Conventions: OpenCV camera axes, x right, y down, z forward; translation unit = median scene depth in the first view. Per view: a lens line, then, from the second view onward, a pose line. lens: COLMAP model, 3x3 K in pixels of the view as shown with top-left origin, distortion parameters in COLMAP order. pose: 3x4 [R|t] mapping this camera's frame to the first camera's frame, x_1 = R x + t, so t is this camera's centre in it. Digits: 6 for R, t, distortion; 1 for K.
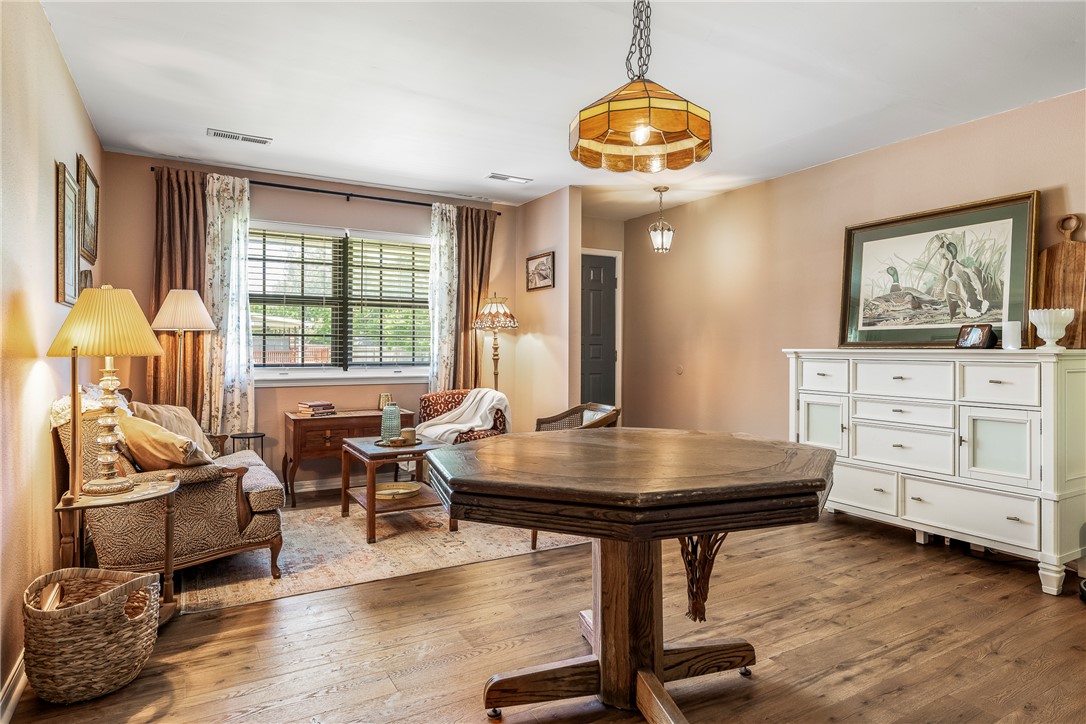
lens RADIAL K [[626.4, 0, 553.3], [0, 626.4, 341.4], [0, 0, 1]] dist [-0.001784, 0.000153]
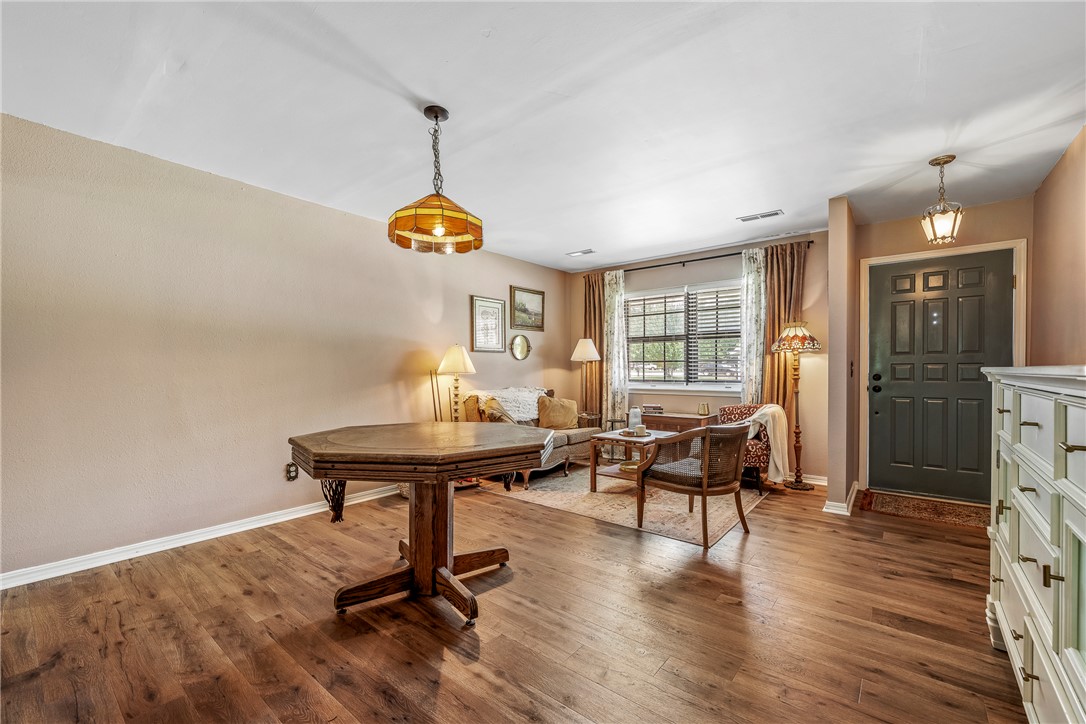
lens RADIAL K [[438.8, 0, 546.8], [0, 438.8, 372.6], [0, 0, 1]] dist [0.001236, 0.000428]
pose [[0.357538, 0.002310, -0.933896, 0.489639], [0.014845, 0.999857, 0.008157, 0.004931], [0.933781, -0.016780, 0.357453, 0.341038]]
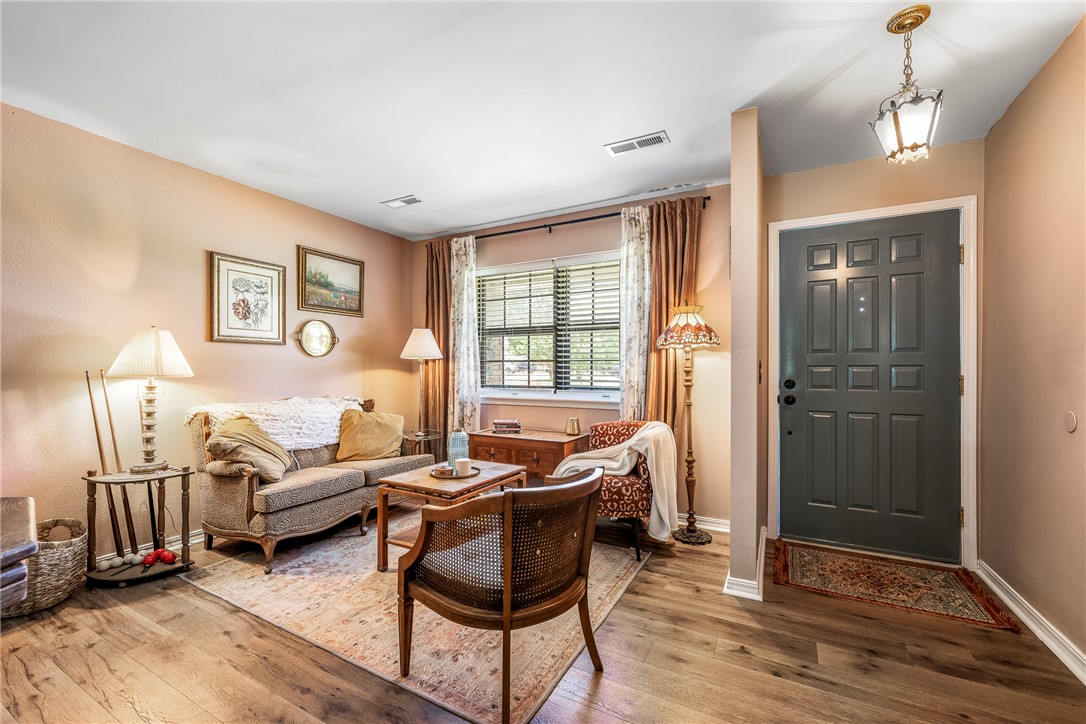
lens RADIAL K [[443.2, 0, 542.4], [0, 443.2, 368.1], [0, 0, 1]] dist [0.000080, 0.000412]
pose [[0.519978, -0.008271, -0.854140, 0.298489], [0.008801, 0.999952, -0.004324, 0.007287], [0.854134, -0.005269, 0.520026, 0.589833]]
